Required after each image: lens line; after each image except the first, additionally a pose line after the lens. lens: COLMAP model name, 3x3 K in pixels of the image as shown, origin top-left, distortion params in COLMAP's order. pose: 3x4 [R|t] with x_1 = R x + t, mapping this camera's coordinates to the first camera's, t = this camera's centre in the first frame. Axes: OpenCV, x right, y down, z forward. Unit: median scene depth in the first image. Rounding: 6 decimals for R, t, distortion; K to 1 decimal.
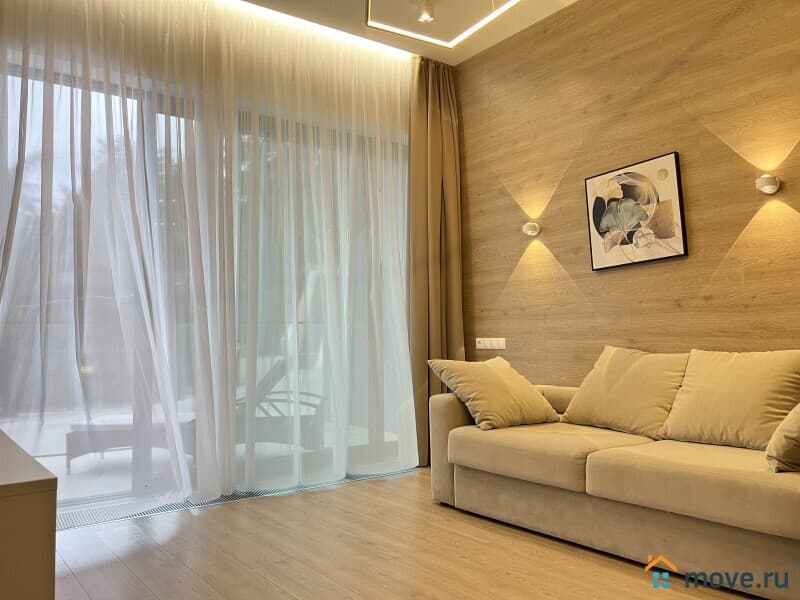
lens RADIAL K [[599.1, 0, 400.0], [0, 599.1, 300.0], [0, 0, 1]] dist [0.052647, -0.069902]
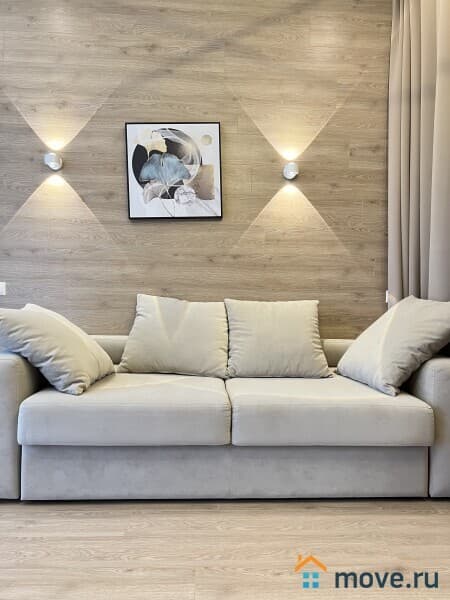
lens RADIAL K [[449.3, 0, 225.8], [0, 449.3, 307.4], [0, 0, 1]] dist [0.052647, -0.069902]
pose [[0.578430, 0.004413, 0.815720, -0.212682], [-0.082422, 0.995184, 0.053062, 0.048105], [-0.811557, -0.097926, 0.576008, 0.458849]]
